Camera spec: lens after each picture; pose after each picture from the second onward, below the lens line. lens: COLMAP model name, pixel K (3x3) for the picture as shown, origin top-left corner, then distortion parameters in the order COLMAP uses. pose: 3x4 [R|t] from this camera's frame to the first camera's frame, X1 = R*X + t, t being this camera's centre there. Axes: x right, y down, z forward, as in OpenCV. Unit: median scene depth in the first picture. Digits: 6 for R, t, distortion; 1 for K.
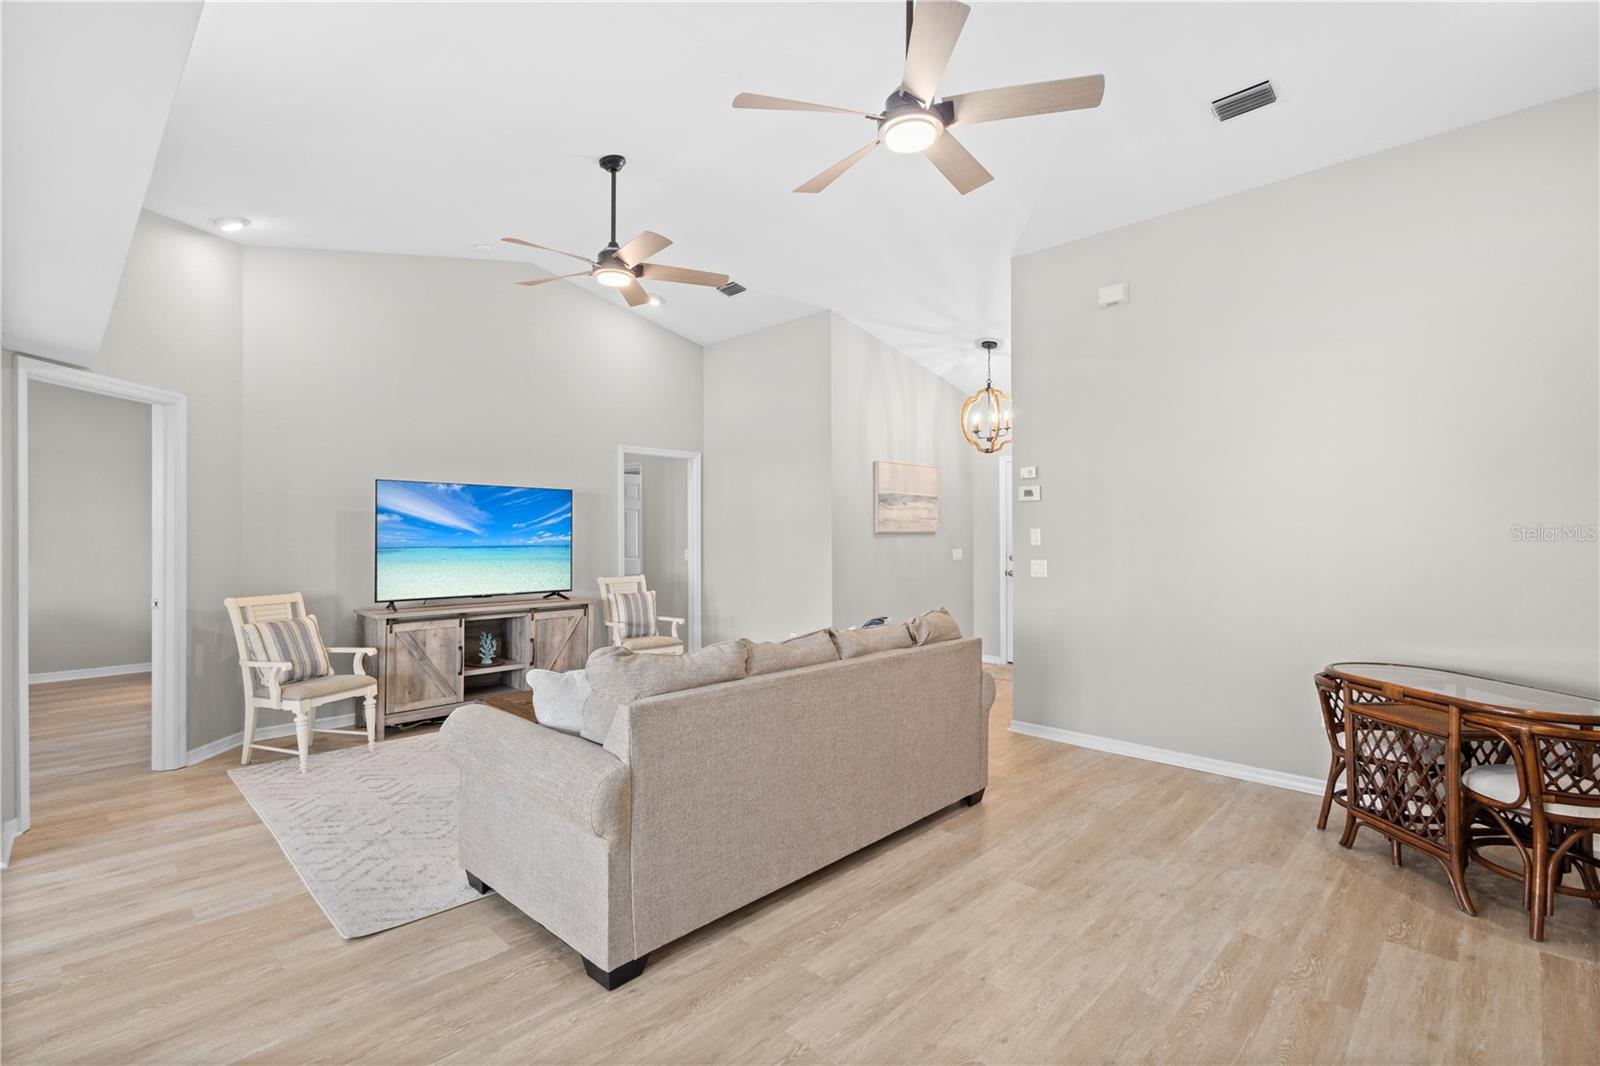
lens RADIAL K [[733.9, 0, 810.3], [0, 733.9, 530.5], [0, 0, 1]] dist [0.008741, -0.004077]
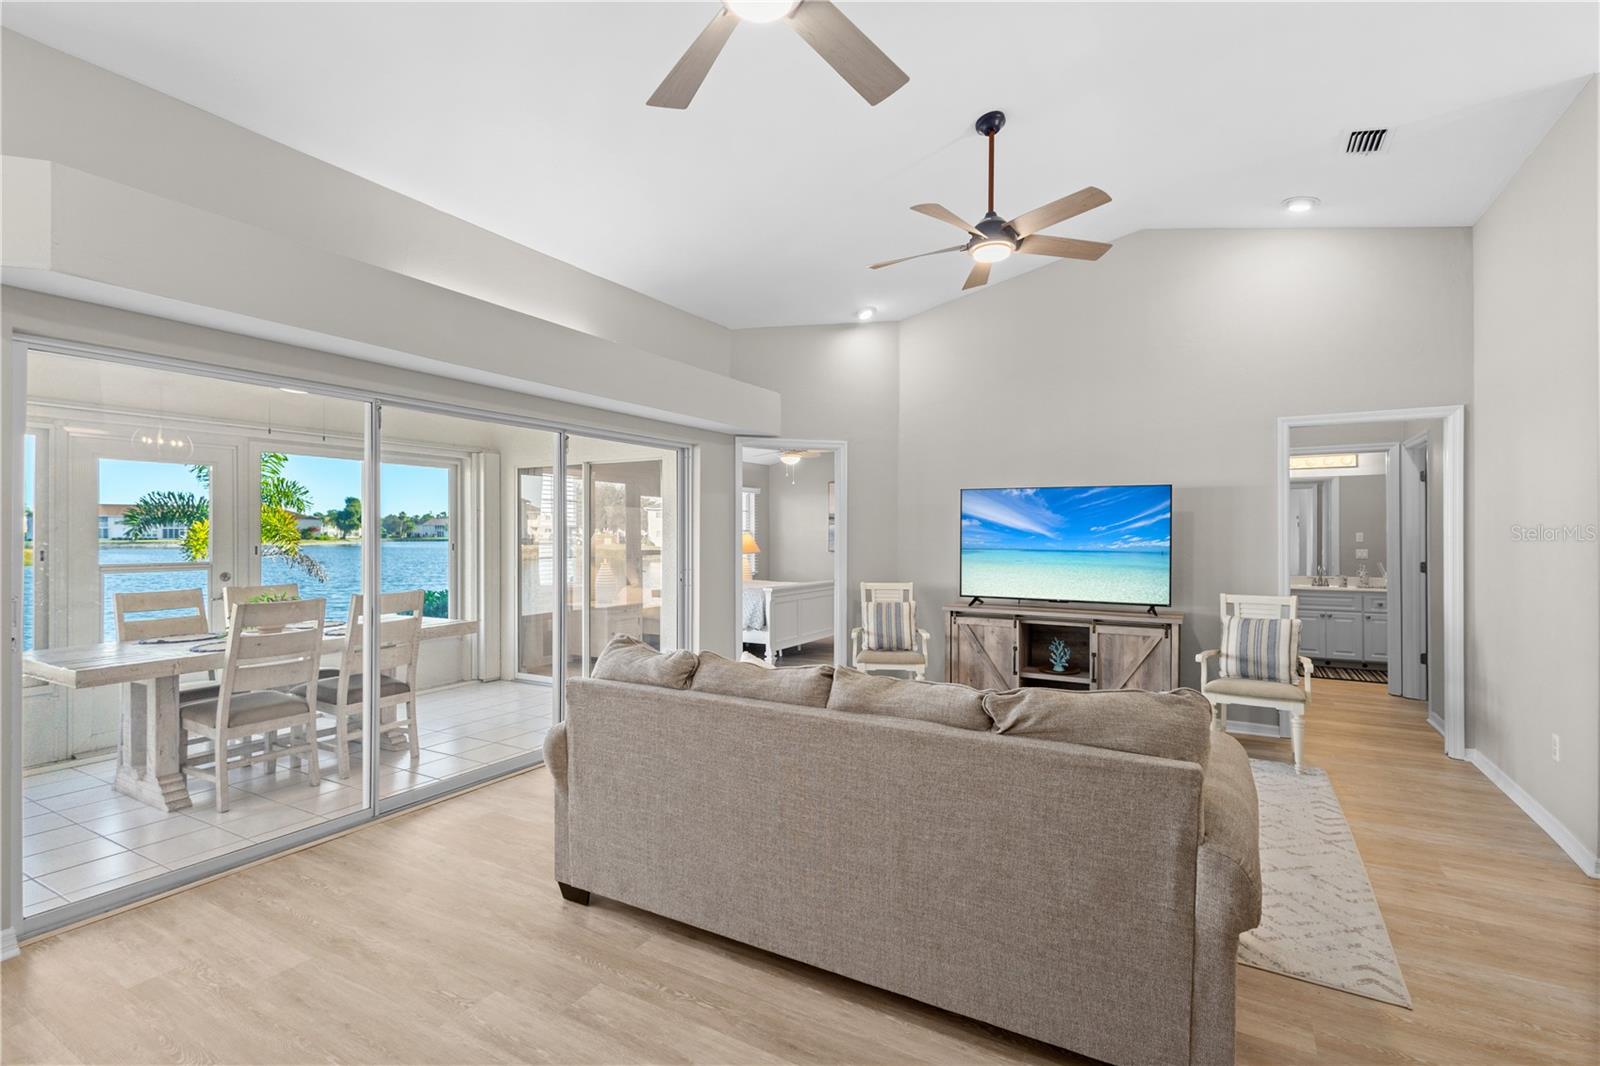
lens RADIAL K [[733.9, 0, 796.5], [0, 733.9, 539.1], [0, 0, 1]] dist [0.008741, -0.004077]
pose [[0.243763, 0.009717, -0.969786, 0.458051], [0.001498, 0.999945, 0.010396, -0.004036], [0.969834, -0.003987, 0.243735, 0.469864]]
